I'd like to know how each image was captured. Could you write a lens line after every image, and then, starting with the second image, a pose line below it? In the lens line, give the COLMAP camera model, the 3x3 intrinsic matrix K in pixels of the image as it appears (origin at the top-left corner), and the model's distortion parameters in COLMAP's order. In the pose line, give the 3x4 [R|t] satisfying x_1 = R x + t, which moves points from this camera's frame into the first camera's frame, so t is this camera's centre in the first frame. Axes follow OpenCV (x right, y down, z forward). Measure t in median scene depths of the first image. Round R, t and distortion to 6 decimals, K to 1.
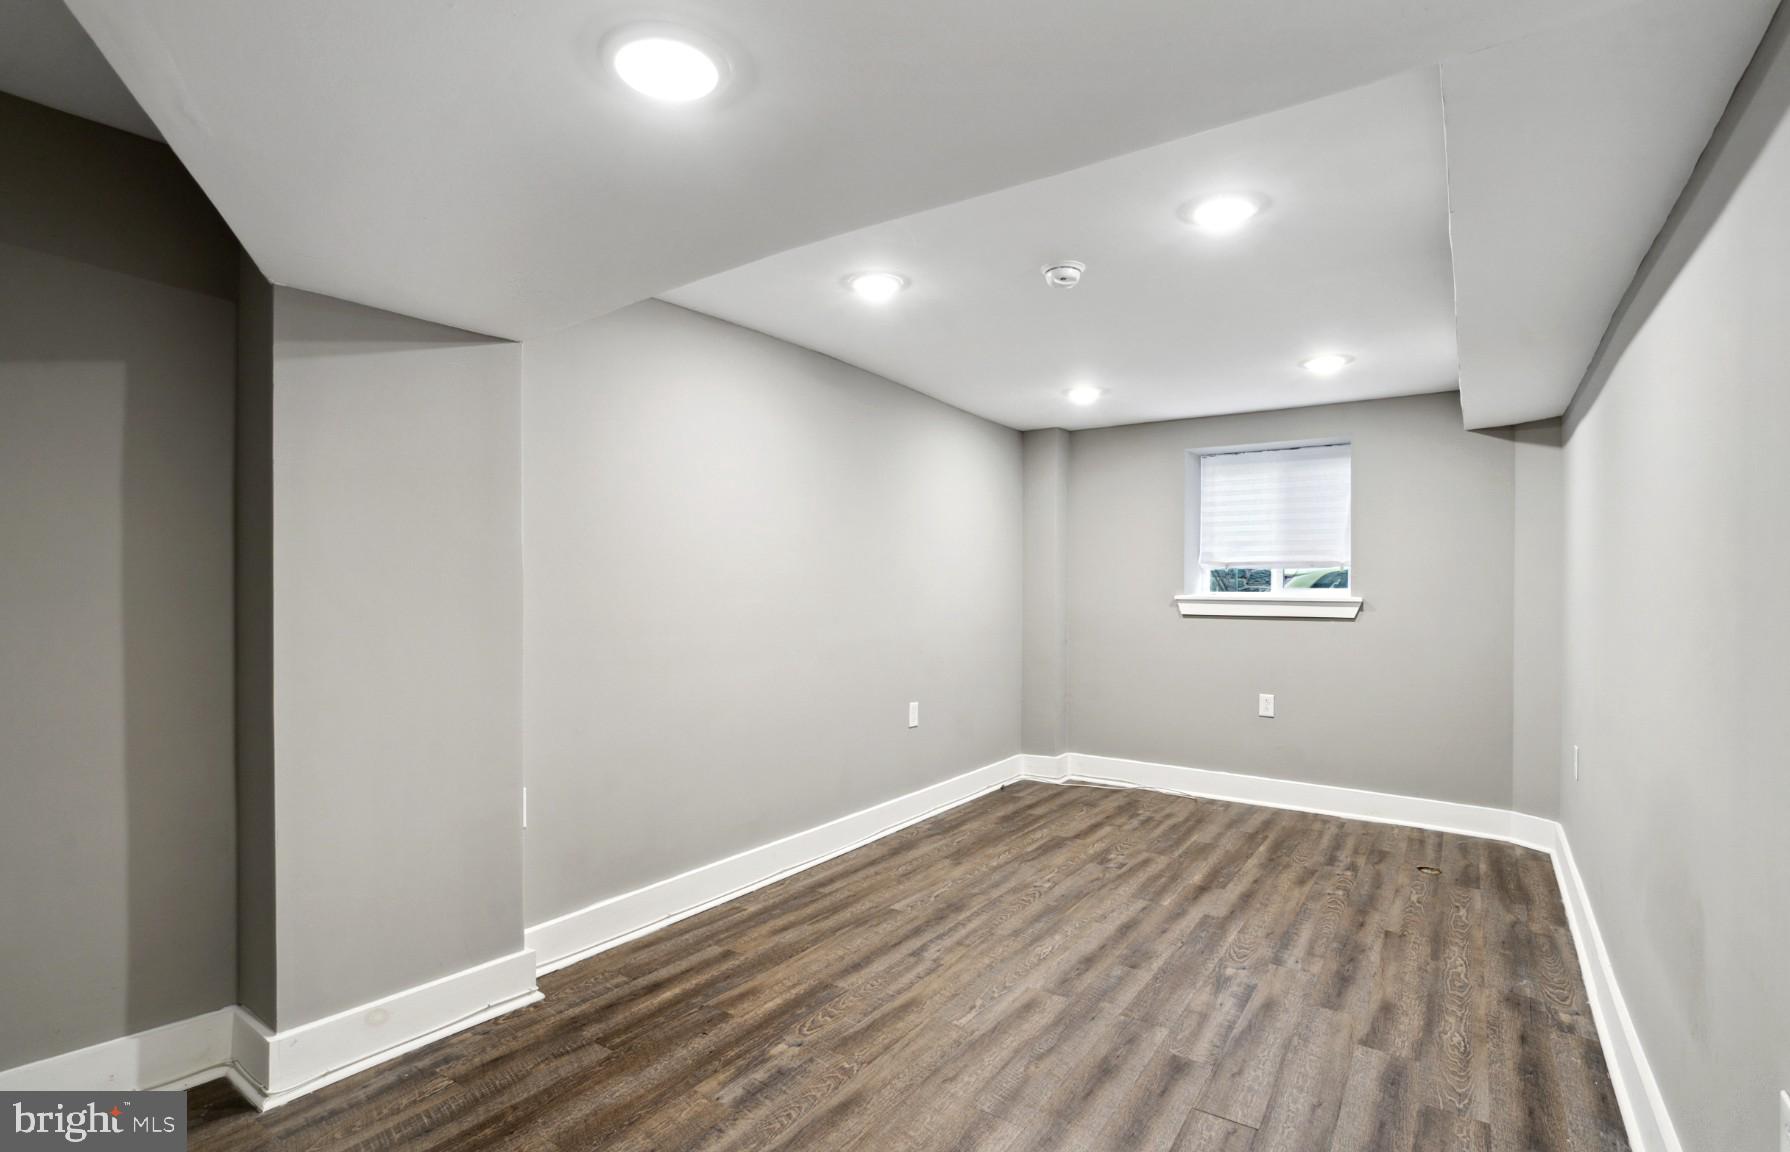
lens RADIAL K [[843.3, 0, 897.2], [0, 843.3, 584.4], [0, 0, 1]] dist [0.002976, 0.000527]
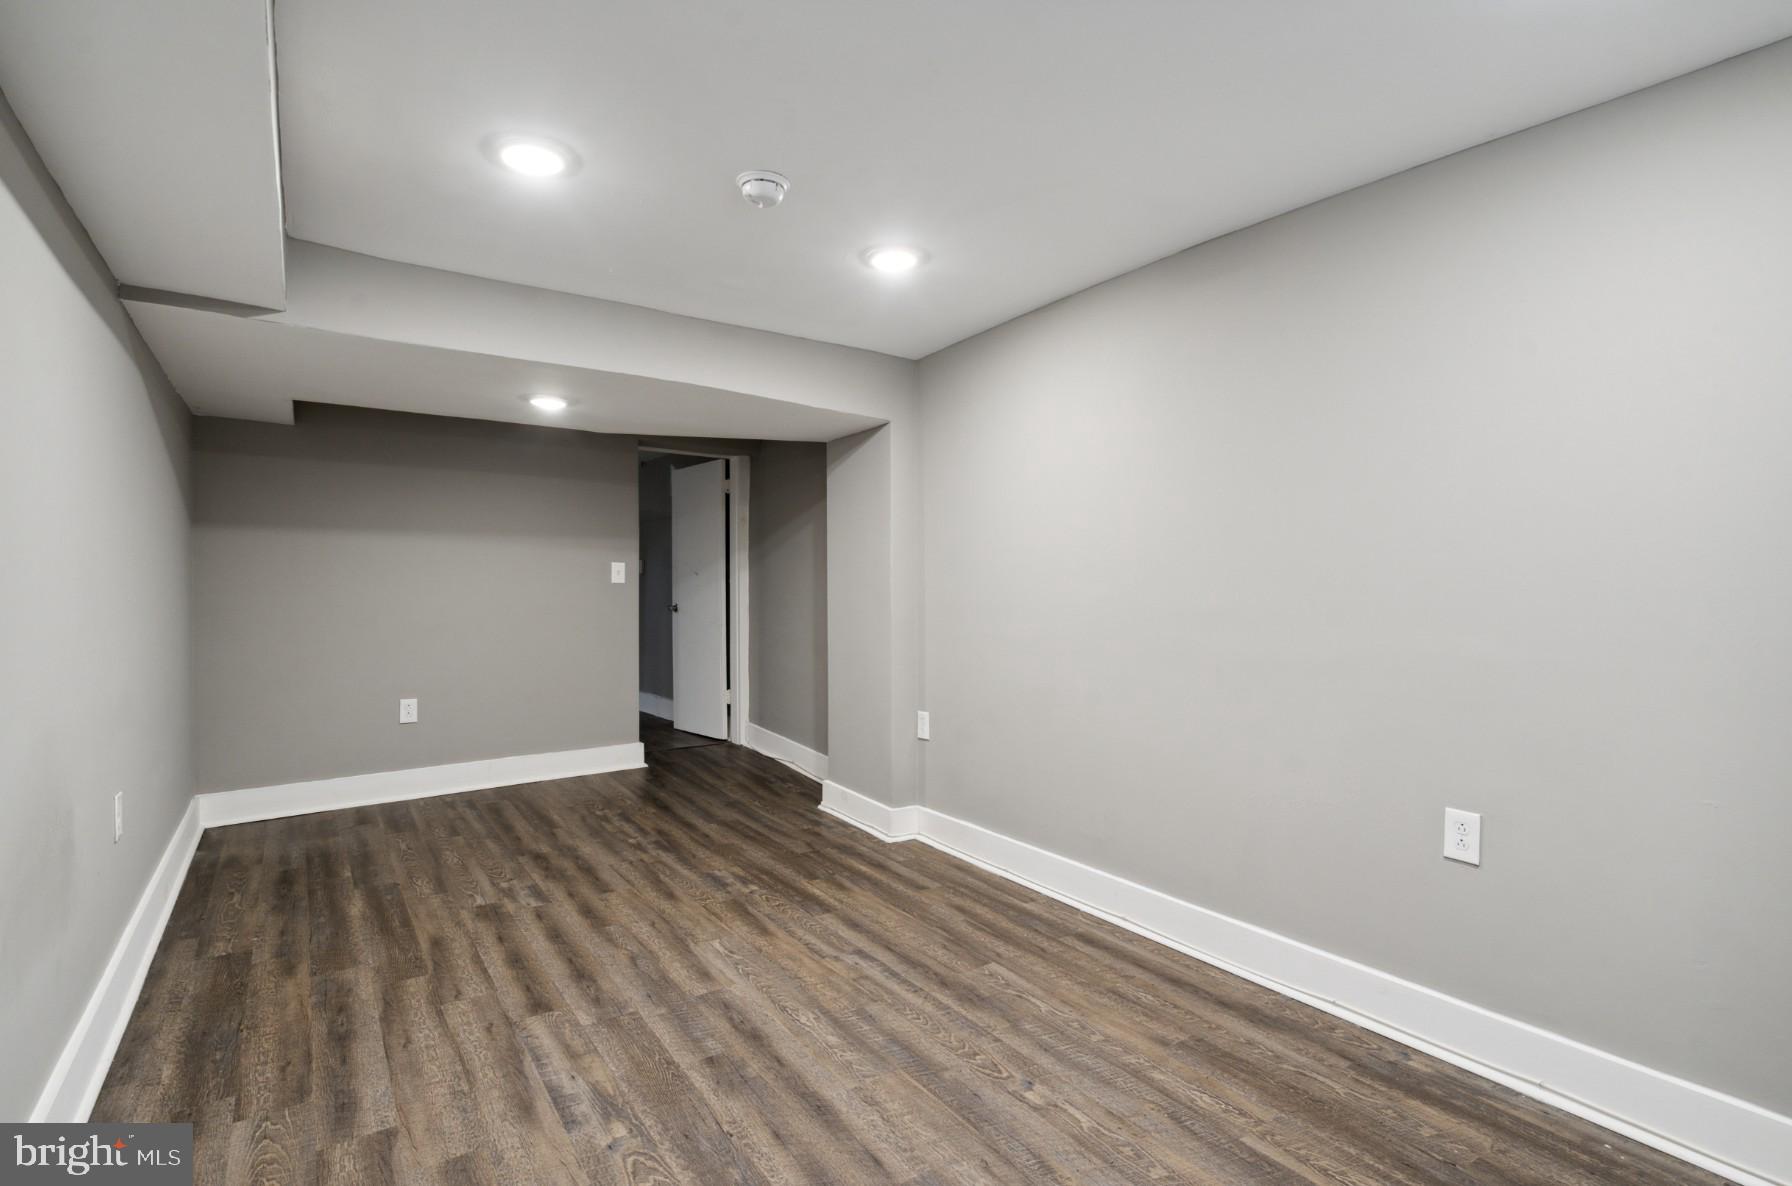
lens RADIAL K [[765.2, 0, 899.4], [0, 765.2, 591.3], [0, 0, 1]] dist [0.002332, 0.000303]
pose [[-0.306446, -0.005760, -0.951871, 0.966539], [-0.000425, 0.999982, -0.005914, 0.021795], [0.951888, -0.001408, -0.306443, 1.476794]]
